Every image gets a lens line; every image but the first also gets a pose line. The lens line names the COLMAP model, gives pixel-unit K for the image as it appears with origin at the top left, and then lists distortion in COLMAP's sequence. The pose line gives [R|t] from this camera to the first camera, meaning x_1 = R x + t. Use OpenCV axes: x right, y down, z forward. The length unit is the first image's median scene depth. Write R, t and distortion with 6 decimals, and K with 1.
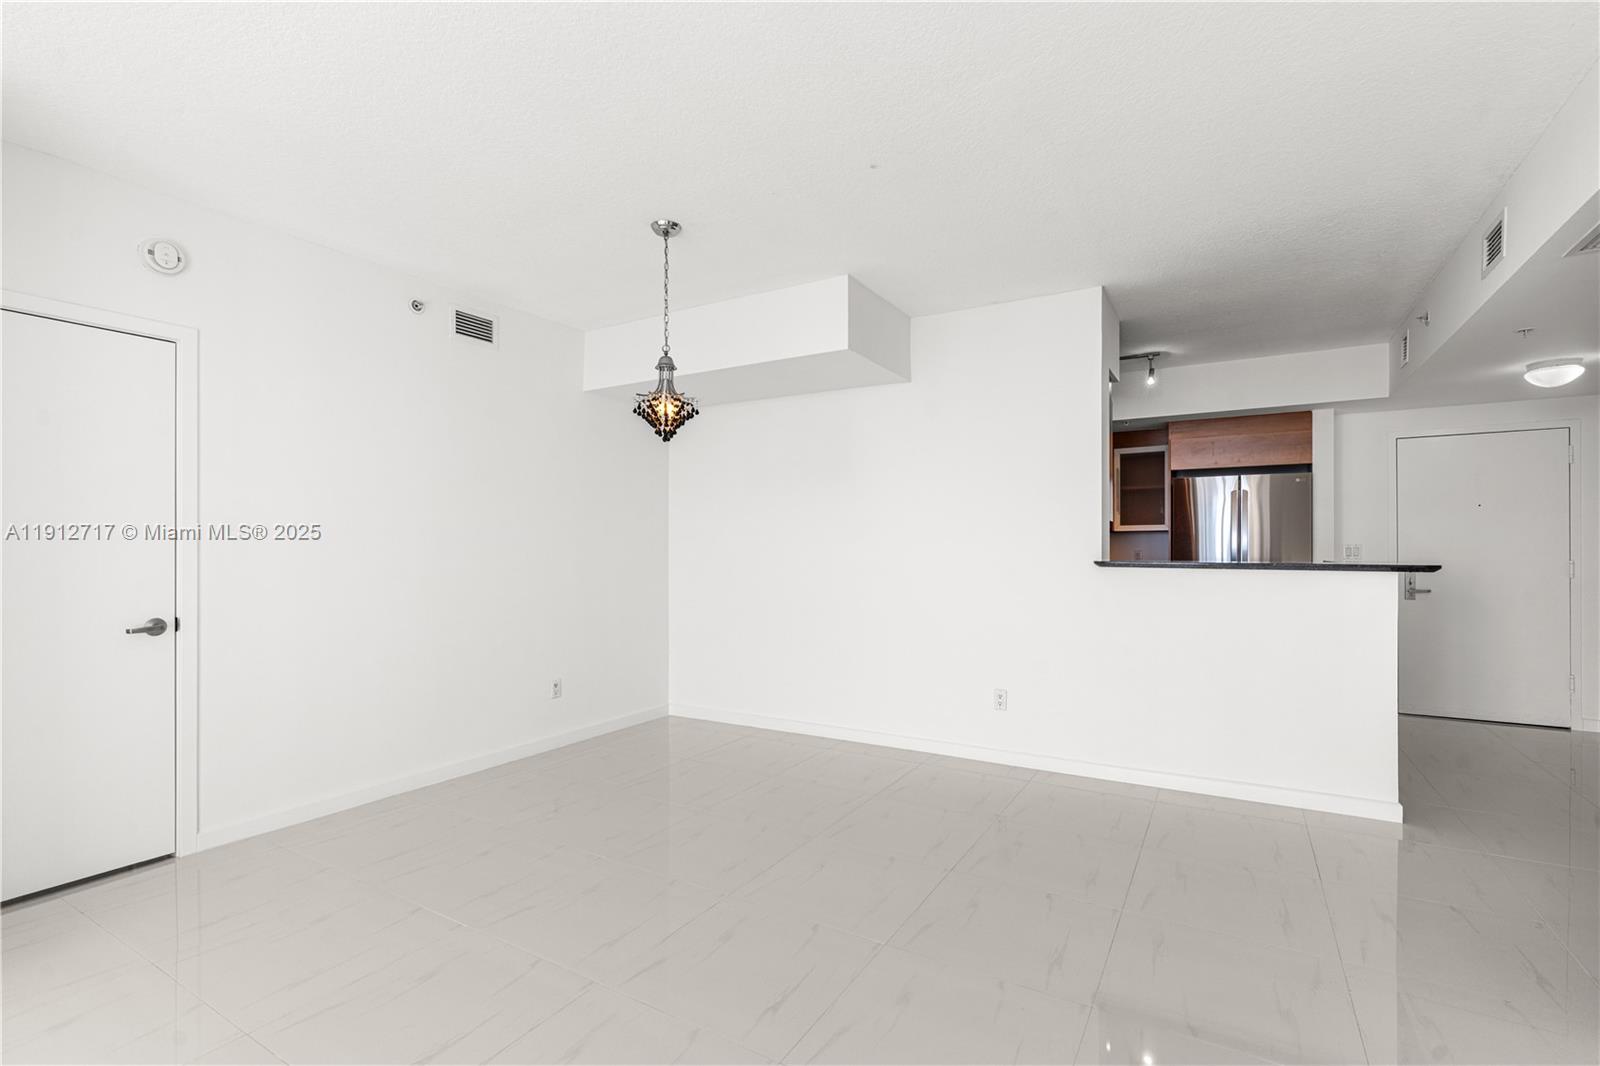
lens RADIAL K [[728.5, 0, 819.2], [0, 728.5, 538.8], [0, 0, 1]] dist [0.002115, 0.001145]
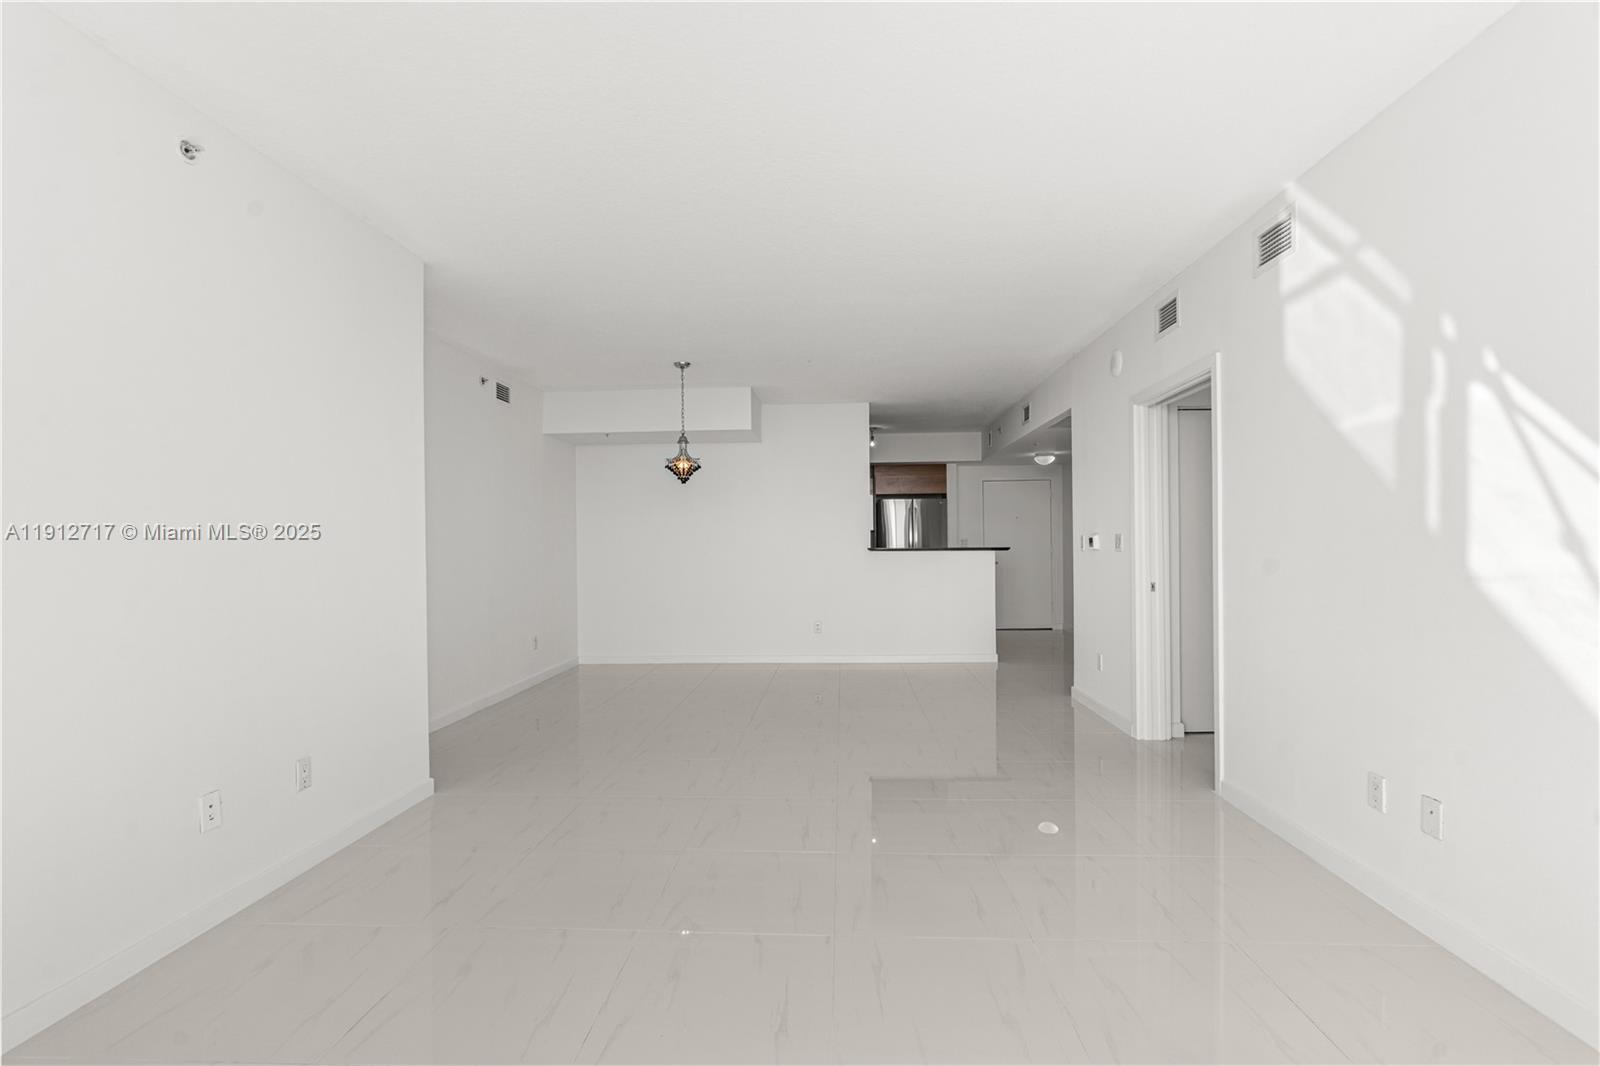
lens RADIAL K [[713.8, 0, 818.9], [0, 713.8, 527.5], [0, 0, 1]] dist [0.002740, 0.000454]
pose [[0.884091, 0.000871, 0.467314, -0.459598], [0.003327, 0.999961, -0.008158, -0.005824], [-0.467303, 0.008768, 0.884054, -0.443426]]
